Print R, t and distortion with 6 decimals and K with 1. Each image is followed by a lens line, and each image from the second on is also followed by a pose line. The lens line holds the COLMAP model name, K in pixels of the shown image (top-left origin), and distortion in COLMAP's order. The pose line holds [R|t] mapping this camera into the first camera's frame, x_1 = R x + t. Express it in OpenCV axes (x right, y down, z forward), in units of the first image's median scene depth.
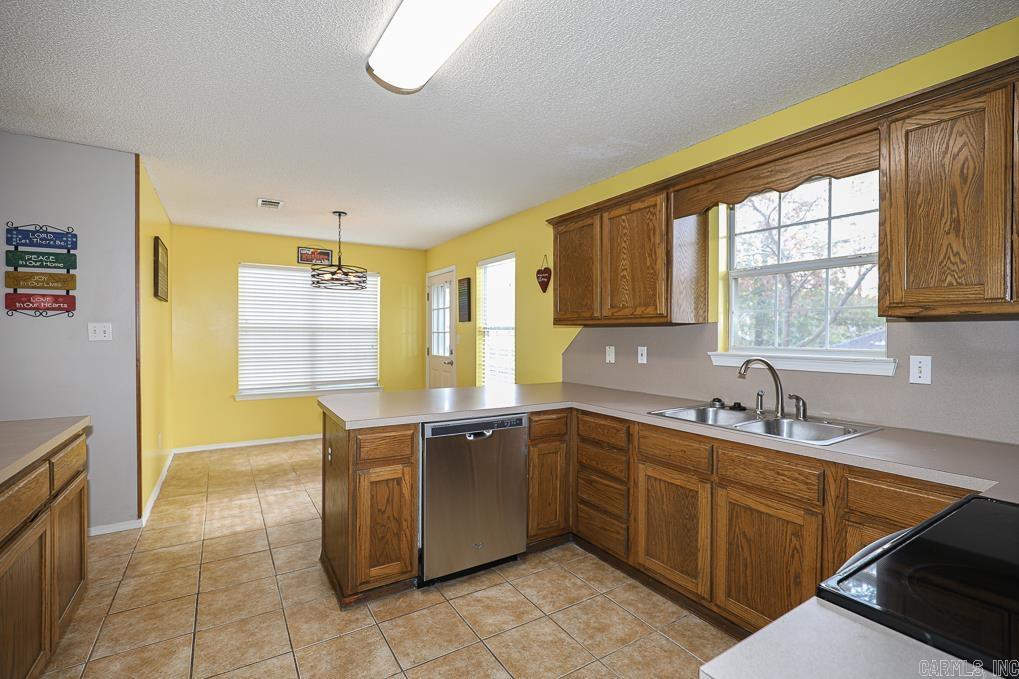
lens RADIAL K [[461.6, 0, 510.8], [0, 461.6, 335.9], [0, 0, 1]] dist [-0.019166, 0.000338]
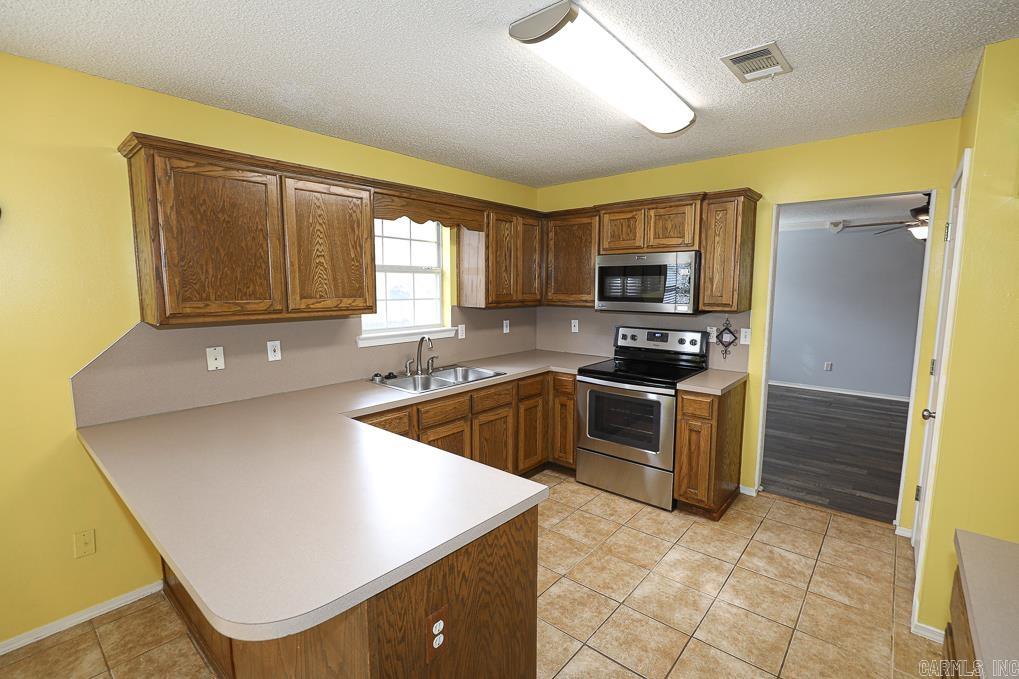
lens RADIAL K [[466.5, 0, 515.5], [0, 466.5, 335.9], [0, 0, 1]] dist [-0.024988, 0.000003]
pose [[-0.306235, -0.110637, 0.945505, -0.753111], [-0.000984, 0.993260, 0.115907, -0.097836], [-0.951955, 0.034564, -0.304280, 0.948929]]
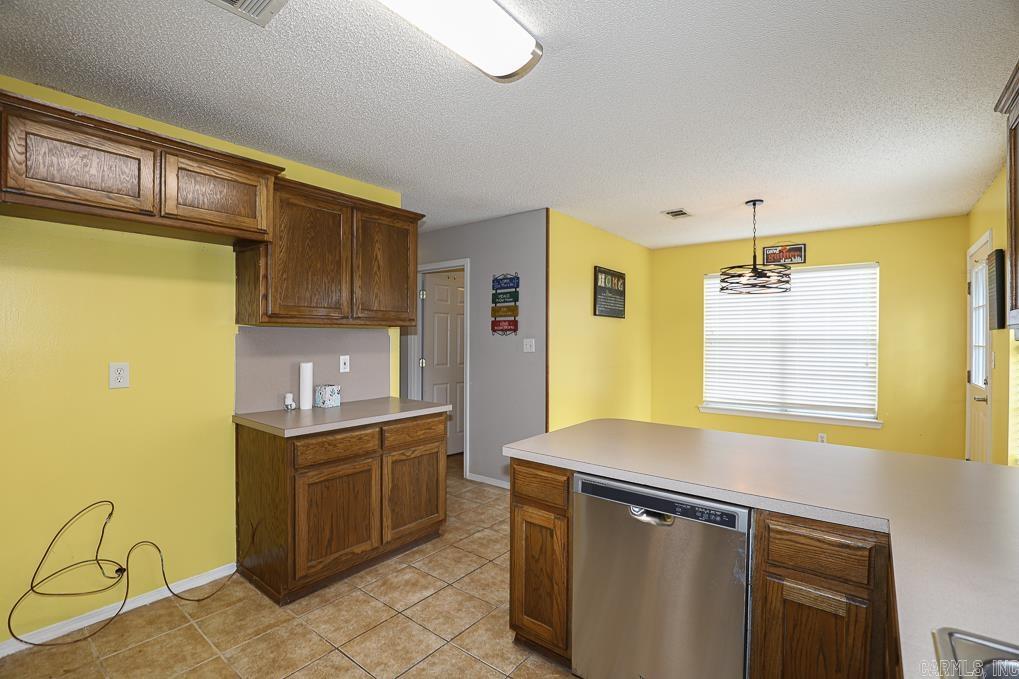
lens RADIAL K [[461.6, 0, 510.8], [0, 461.6, 335.9], [0, 0, 1]] dist [-0.019166, 0.000338]
pose [[0.334762, -0.004590, -0.942292, 0.412467], [-0.005897, 0.999958, -0.006966, -0.029708], [0.942284, 0.007889, 0.334721, 0.506062]]
